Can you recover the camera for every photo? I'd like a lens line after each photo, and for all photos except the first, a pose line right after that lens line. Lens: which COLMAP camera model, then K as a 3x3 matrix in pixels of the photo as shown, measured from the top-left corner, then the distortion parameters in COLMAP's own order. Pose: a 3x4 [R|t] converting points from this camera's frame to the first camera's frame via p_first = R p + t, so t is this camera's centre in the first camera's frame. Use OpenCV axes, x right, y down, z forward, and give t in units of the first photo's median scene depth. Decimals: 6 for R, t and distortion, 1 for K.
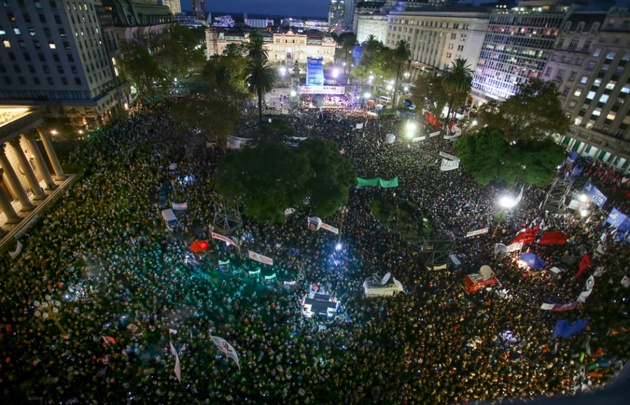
lens RADIAL K [[373.8, 0, 315.0], [0, 373.8, 202.5], [0, 0, 1]] dist [-0.001496, 0.002222]
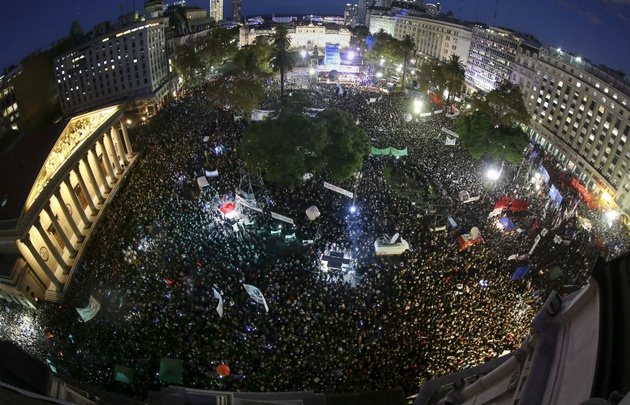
lens RADIAL K [[373.8, 0, 315.0], [0, 373.8, 202.5], [0, 0, 1]] dist [-0.001496, 0.002222]
pose [[0.999062, 0.005368, -0.042959, -0.001522], [-0.000993, 0.994864, 0.101216, -0.029564], [0.043282, -0.101078, 0.993937, -0.198130]]
